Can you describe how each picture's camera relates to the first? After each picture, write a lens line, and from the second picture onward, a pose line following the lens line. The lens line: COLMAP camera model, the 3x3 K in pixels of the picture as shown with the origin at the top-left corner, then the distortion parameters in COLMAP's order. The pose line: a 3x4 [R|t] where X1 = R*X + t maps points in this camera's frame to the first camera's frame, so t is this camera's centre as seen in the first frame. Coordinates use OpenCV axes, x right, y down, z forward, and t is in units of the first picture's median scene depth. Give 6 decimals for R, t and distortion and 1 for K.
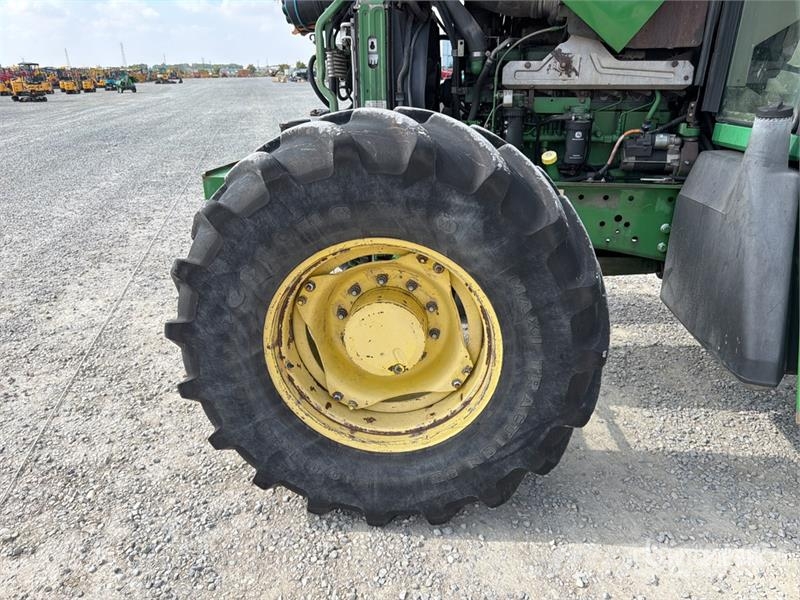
lens RADIAL K [[567.8, 0, 396.1], [0, 567.8, 301.1], [0, 0, 1]] dist [0.059517, -0.081160]
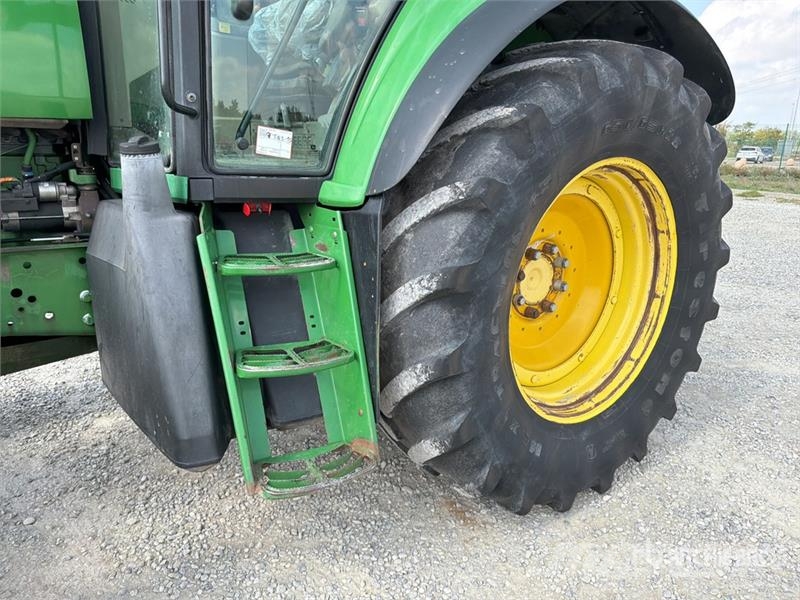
lens RADIAL K [[567.8, 0, 396.1], [0, 567.8, 301.1], [0, 0, 1]] dist [0.059517, -0.081160]
pose [[0.709471, -0.164213, 0.685335, 0.236953], [0.237931, 0.971187, -0.013605, -0.005551], [-0.663355, 0.172715, 0.728100, 0.129162]]
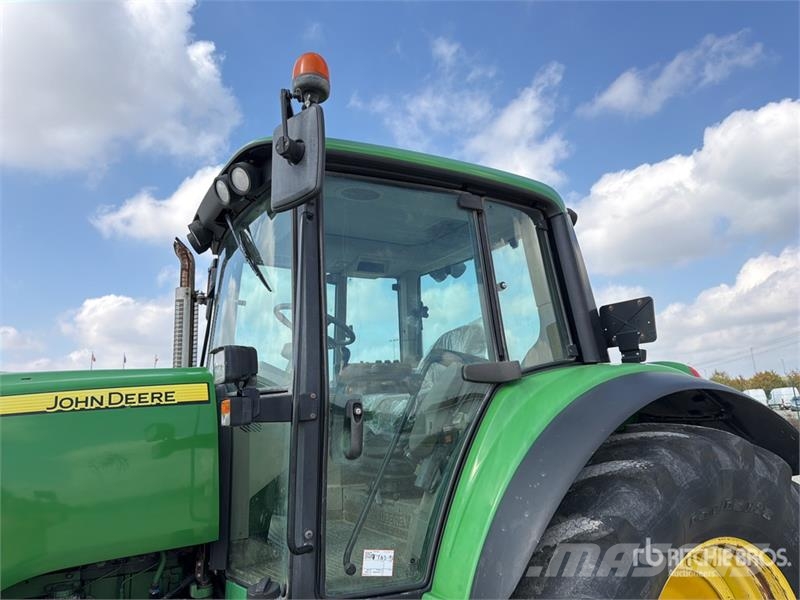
lens RADIAL K [[567.5, 0, 388.3], [0, 567.5, 297.2], [0, 0, 1]] dist [0.042481, -0.052967]
pose [[0.791164, 0.100134, 0.603351, 0.156481], [0.262513, 0.835414, -0.482877, -0.172933], [-0.552400, 0.540422, 0.634663, 0.019184]]
